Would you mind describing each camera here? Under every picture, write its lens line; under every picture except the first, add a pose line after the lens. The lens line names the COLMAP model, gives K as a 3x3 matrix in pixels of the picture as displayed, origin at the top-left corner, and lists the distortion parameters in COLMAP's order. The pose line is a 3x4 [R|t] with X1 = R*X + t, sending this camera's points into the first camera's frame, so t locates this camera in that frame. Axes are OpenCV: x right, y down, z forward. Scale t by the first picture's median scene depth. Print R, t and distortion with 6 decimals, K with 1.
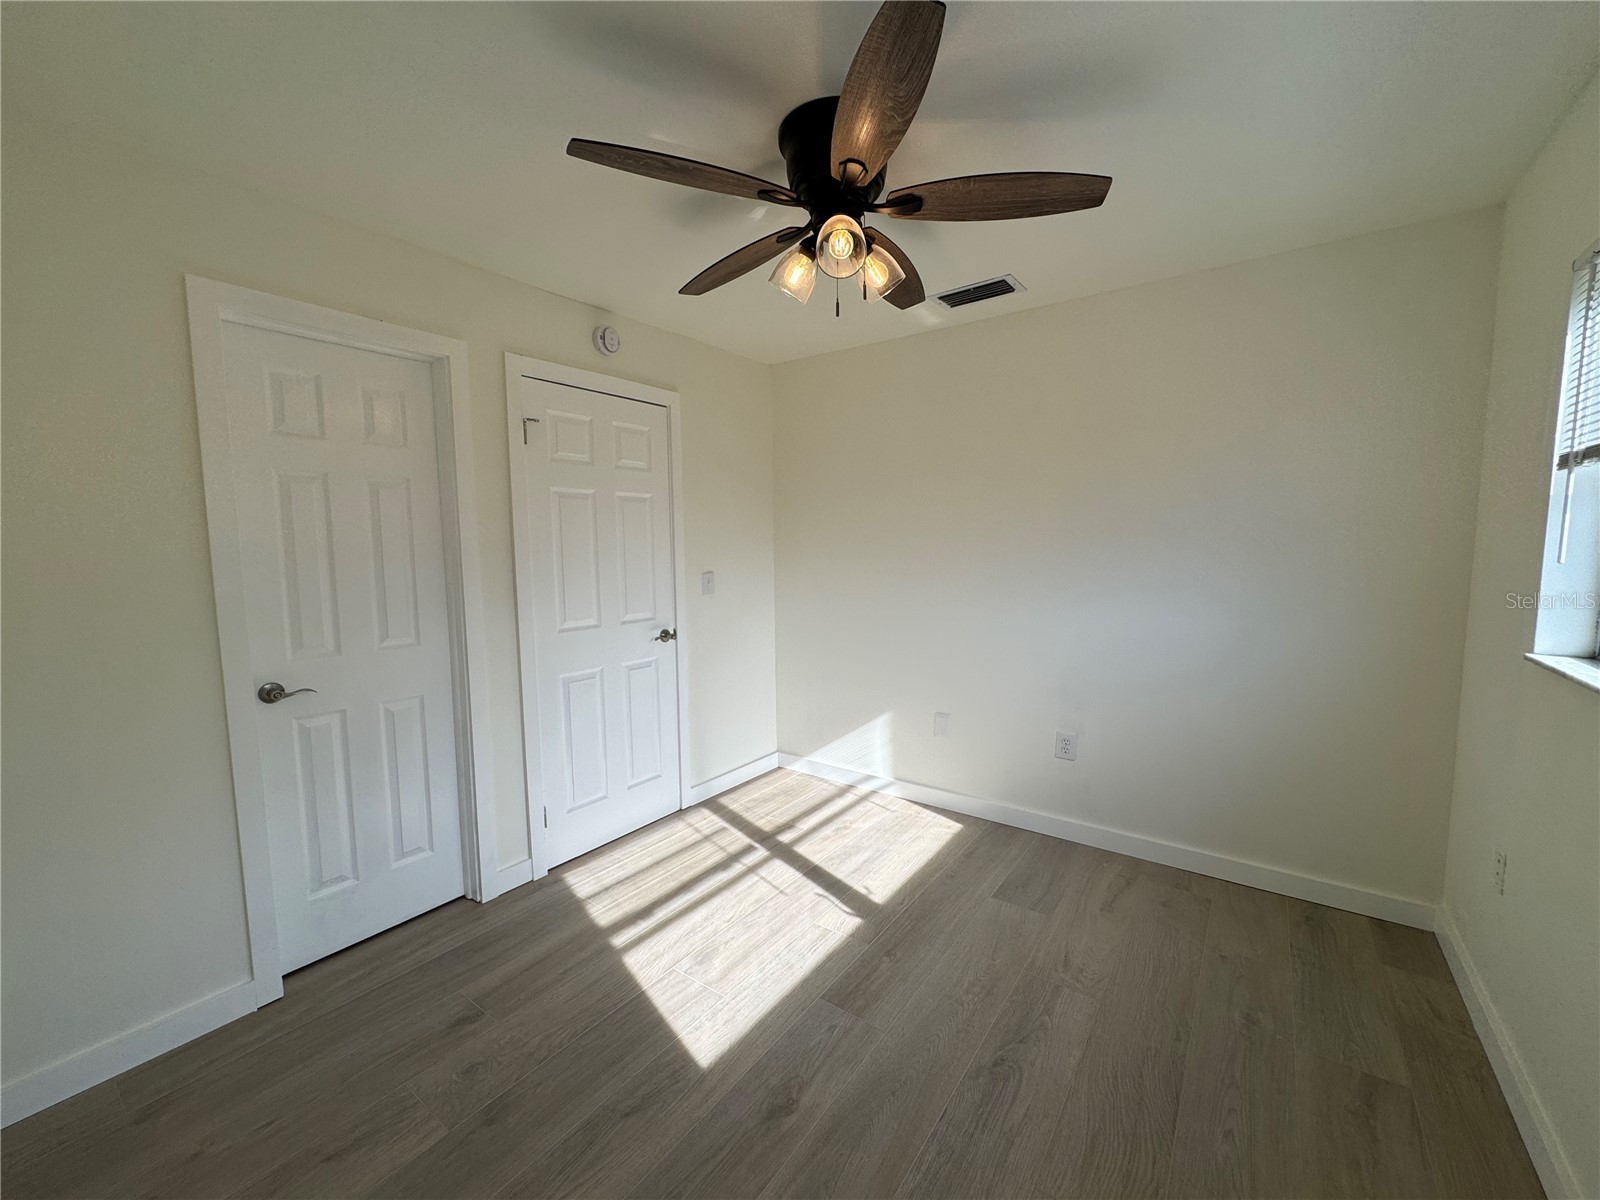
lens RADIAL K [[640.9, 0, 799.3], [0, 640.9, 602.5], [0, 0, 1]] dist [-0.002761, -0.000021]
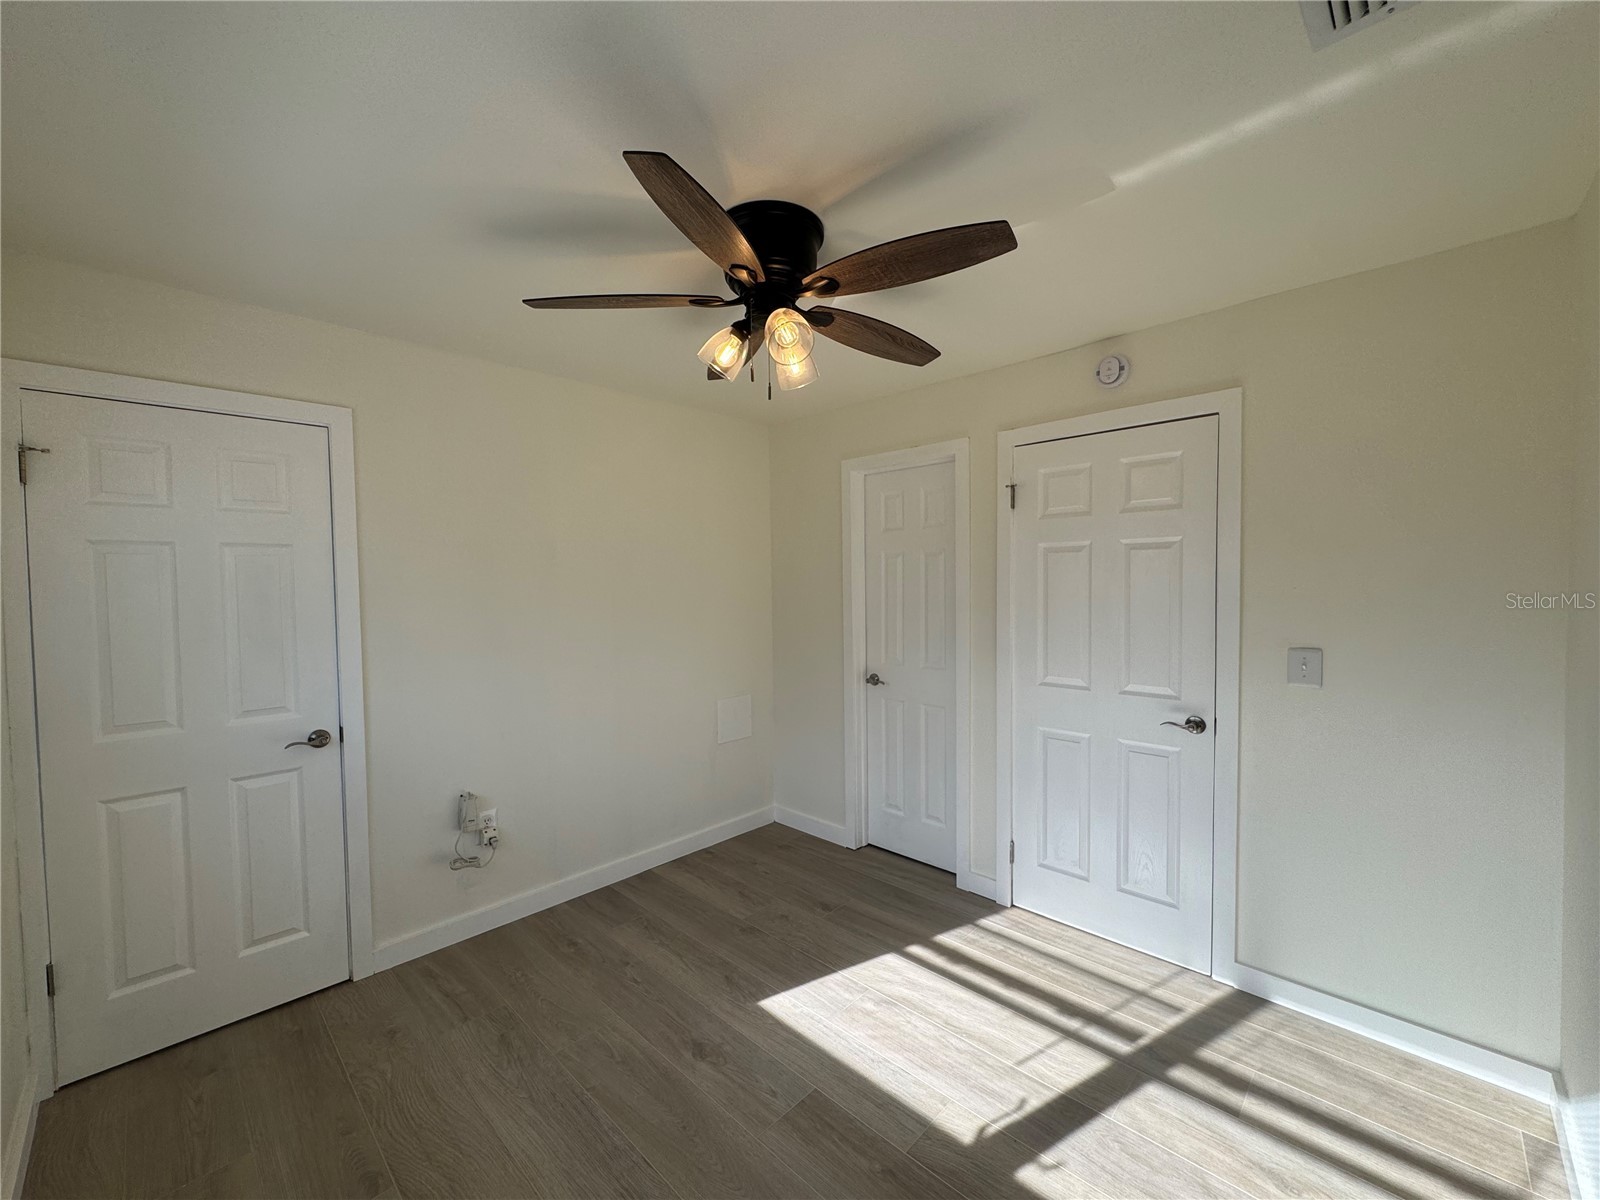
lens RADIAL K [[640.9, 0, 799.4], [0, 640.9, 602.9], [0, 0, 1]] dist [-0.002761, -0.000021]
pose [[-0.142271, 0.045013, -0.988804, 0.830657], [-0.080437, 0.995136, 0.056874, -0.134082], [0.986554, 0.087628, -0.137958, 0.919599]]
